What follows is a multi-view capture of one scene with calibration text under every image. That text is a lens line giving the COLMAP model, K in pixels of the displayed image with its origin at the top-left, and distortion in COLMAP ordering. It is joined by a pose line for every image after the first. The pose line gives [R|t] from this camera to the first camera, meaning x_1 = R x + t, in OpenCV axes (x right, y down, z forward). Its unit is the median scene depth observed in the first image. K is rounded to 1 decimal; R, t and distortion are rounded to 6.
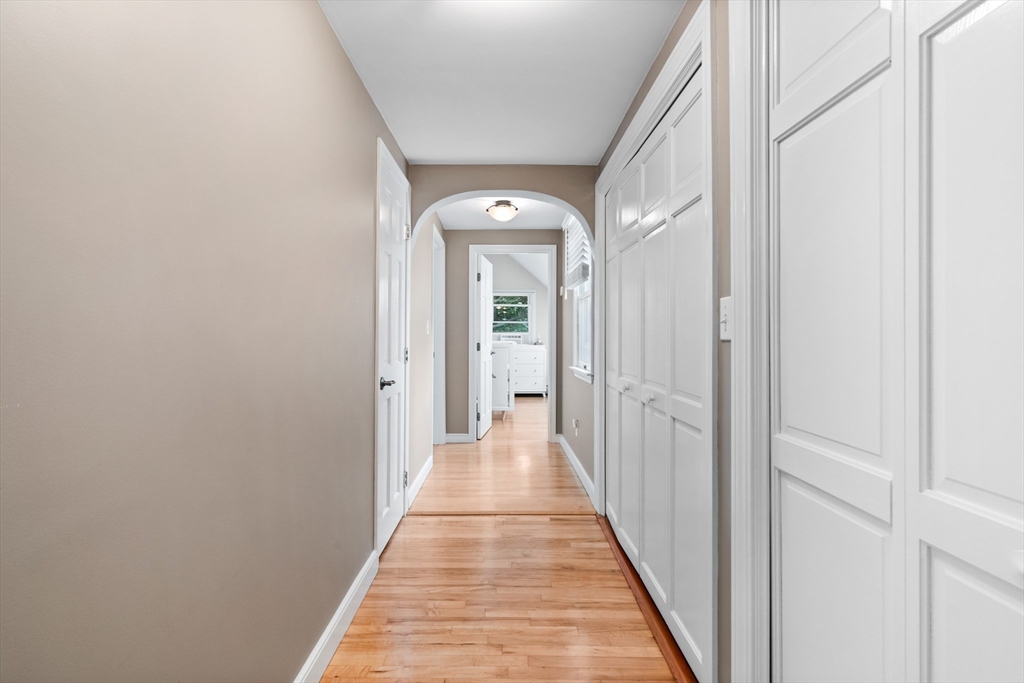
lens RADIAL K [[473.9, 0, 508.3], [0, 473.9, 337.6], [0, 0, 1]] dist [-0.000892, 0.002508]
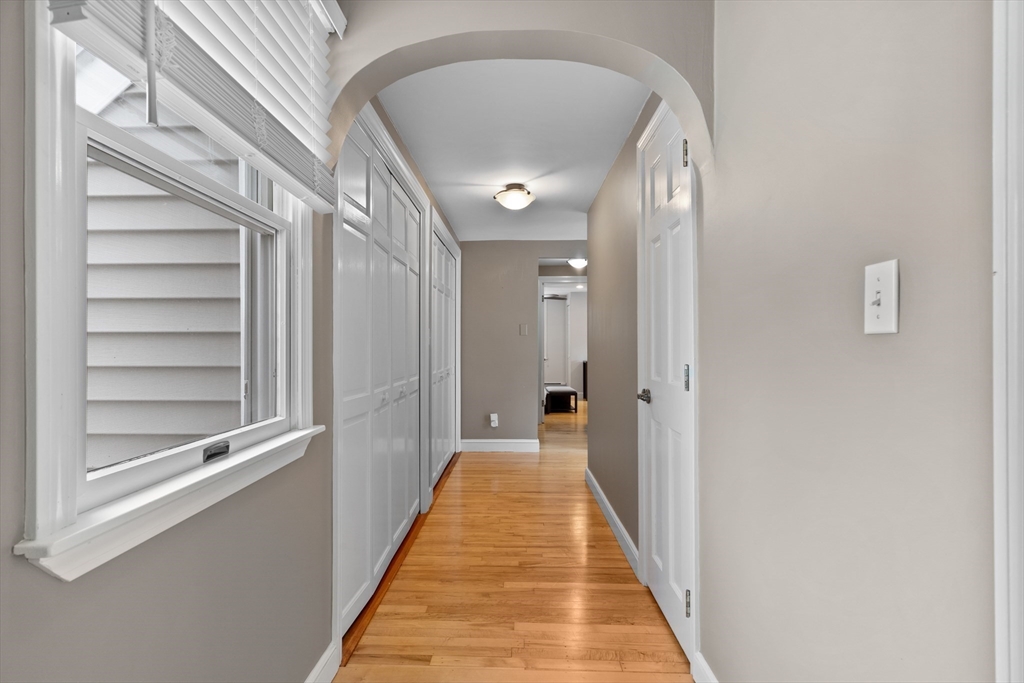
lens RADIAL K [[478.9, 0, 509.8], [0, 478.9, 342.8], [0, 0, 1]] dist [0.001613, 0.000148]
pose [[-0.999761, -0.002546, 0.021708, -0.053652], [-0.002579, 0.999996, -0.001488, -0.007174], [-0.021704, -0.001544, -0.999763, 4.189209]]
